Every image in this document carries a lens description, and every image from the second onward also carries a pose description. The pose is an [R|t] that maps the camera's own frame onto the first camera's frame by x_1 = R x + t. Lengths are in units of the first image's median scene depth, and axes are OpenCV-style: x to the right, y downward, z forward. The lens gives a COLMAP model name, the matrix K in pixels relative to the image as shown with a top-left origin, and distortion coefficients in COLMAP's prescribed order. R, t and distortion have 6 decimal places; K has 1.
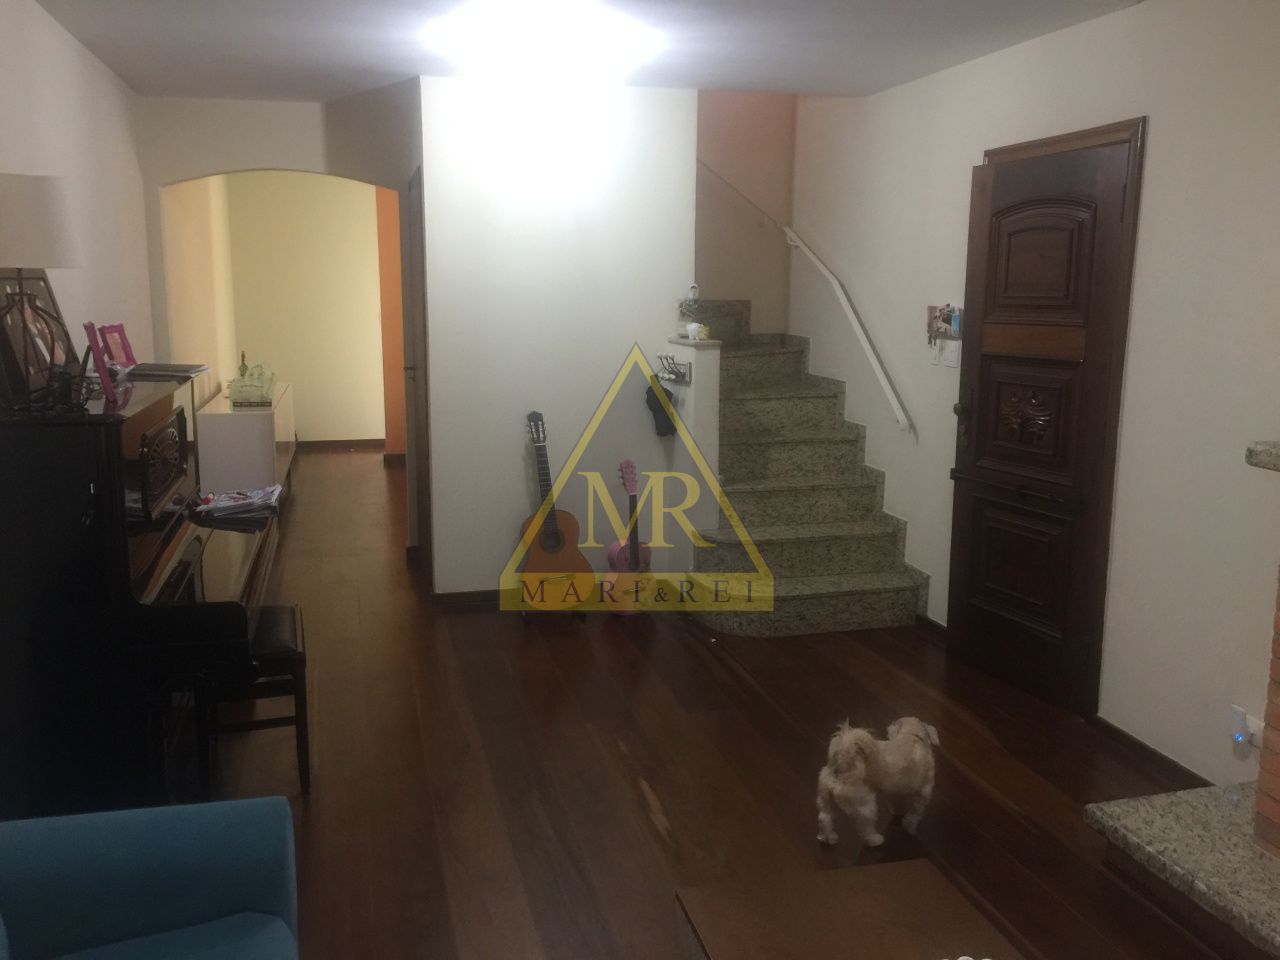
lens RADIAL K [[1101.0, 0, 646.7], [0, 1101.0, 472.2], [0, 0, 1]] dist [0.075626, -0.100611]
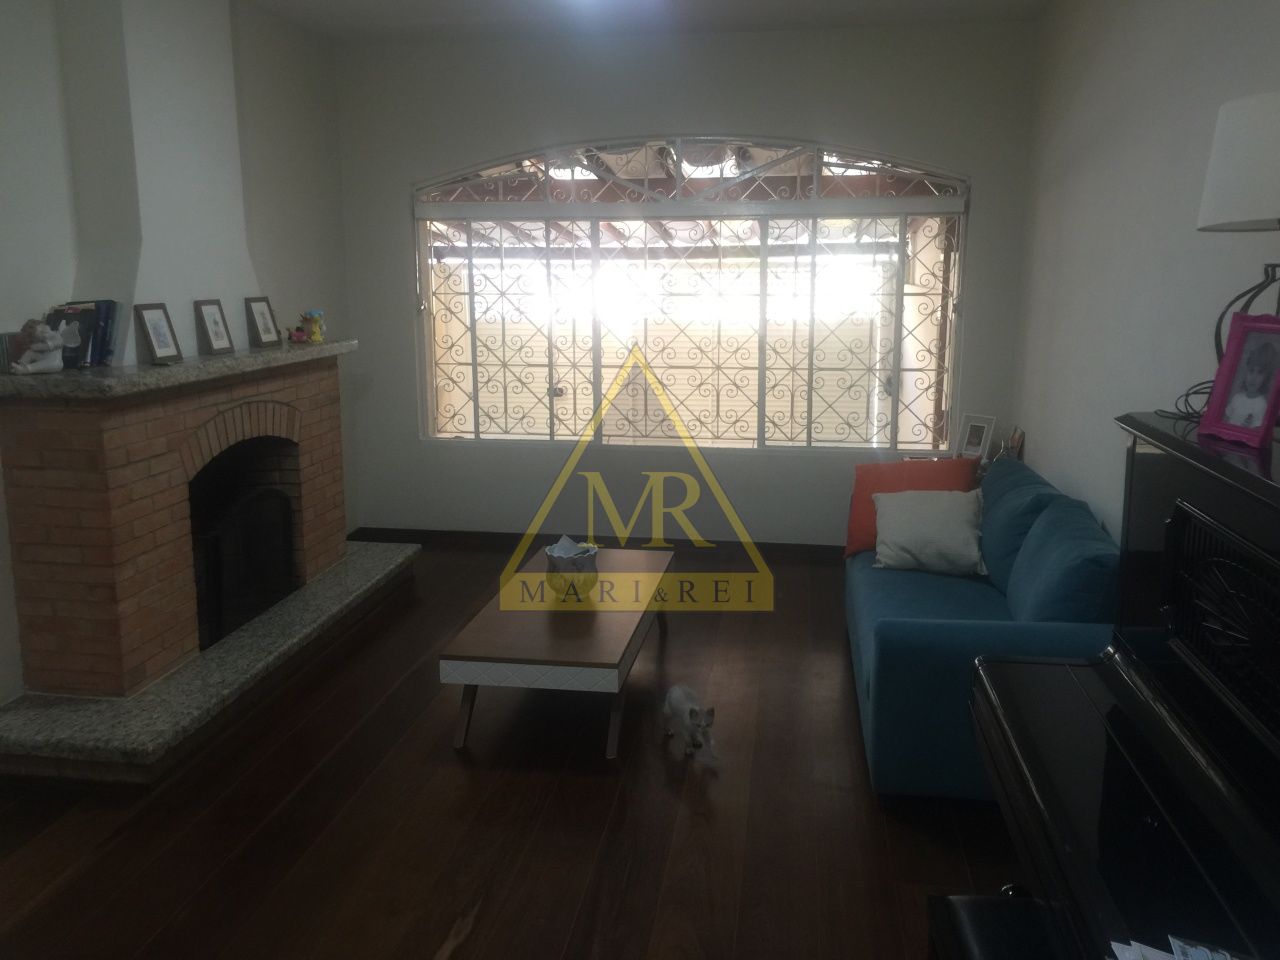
lens RADIAL K [[1101.0, 0, 641.0], [0, 1101.0, 480.7], [0, 0, 1]] dist [0.075626, -0.100611]
pose [[-0.918498, -0.086191, 0.385918, -0.276538], [0.057964, 0.936066, 0.347018, -0.183613], [-0.391154, 0.341104, -0.854778, 1.091386]]
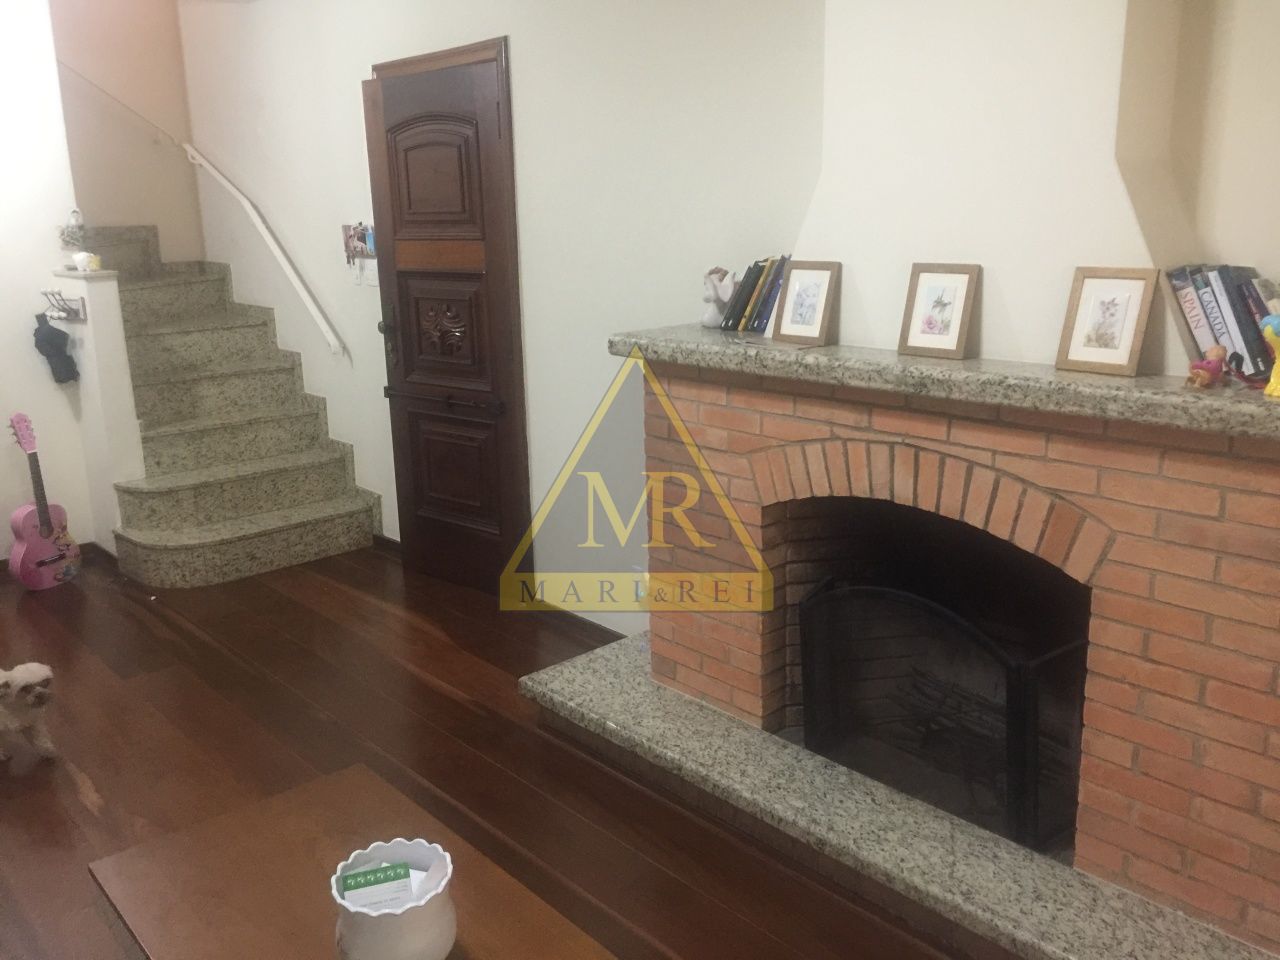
lens RADIAL K [[1101.0, 0, 653.4], [0, 1101.0, 468.8], [0, 0, 1]] dist [0.075626, -0.100611]
pose [[0.889833, -0.132074, 0.436753, 0.043085], [0.104835, 0.990763, 0.086017, 0.009803], [-0.444080, -0.030754, 0.895459, -0.016214]]
